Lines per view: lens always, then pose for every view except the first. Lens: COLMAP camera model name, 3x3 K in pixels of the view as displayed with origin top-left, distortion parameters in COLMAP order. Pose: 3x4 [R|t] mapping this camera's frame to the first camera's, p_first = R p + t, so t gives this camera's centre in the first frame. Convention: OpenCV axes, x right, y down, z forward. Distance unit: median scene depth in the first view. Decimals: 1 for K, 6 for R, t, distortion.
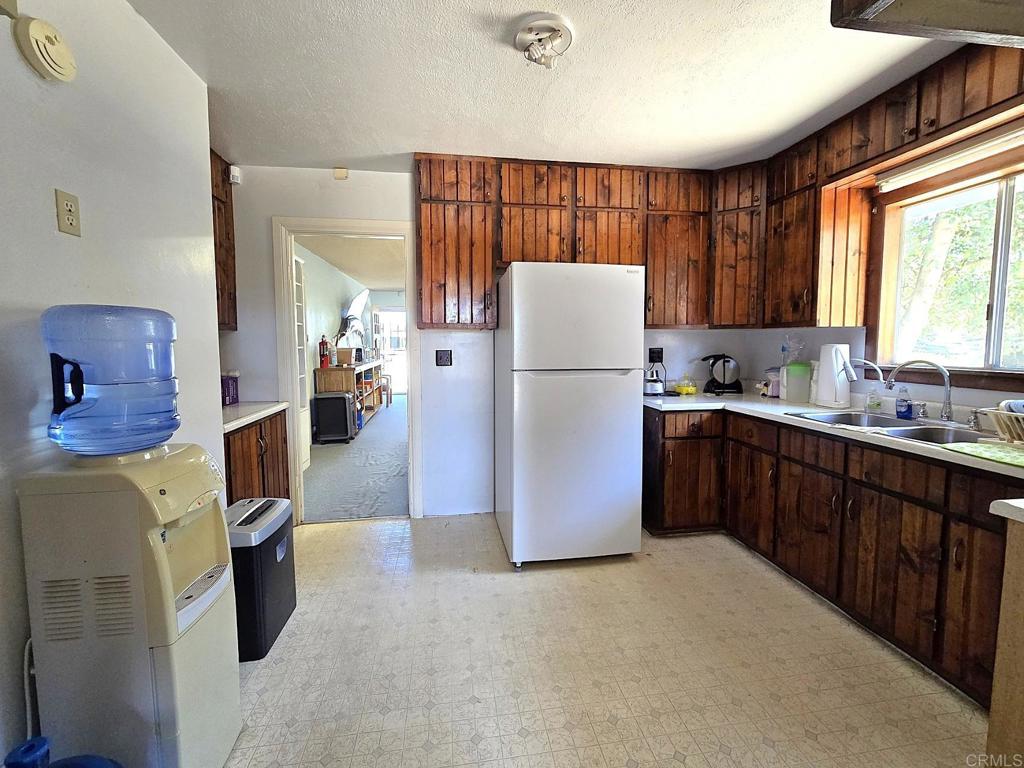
lens RADIAL K [[431.7, 0, 507.7], [0, 431.7, 369.9], [0, 0, 1]] dist [-0.005621, 0.000176]
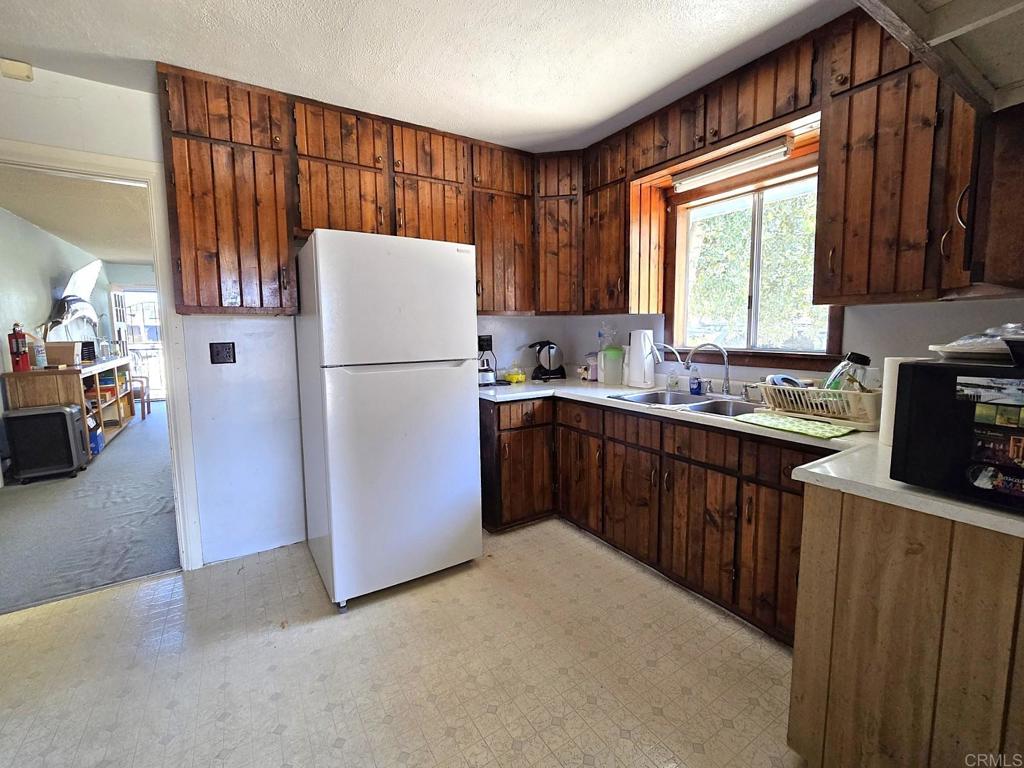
lens RADIAL K [[431.7, 0, 507.7], [0, 431.7, 369.9], [0, 0, 1]] dist [-0.005621, 0.000176]
pose [[0.912483, -0.046587, 0.406453, -0.000916], [0.035072, 0.998746, 0.035736, -0.008406], [-0.407608, -0.018354, 0.912973, 0.121881]]
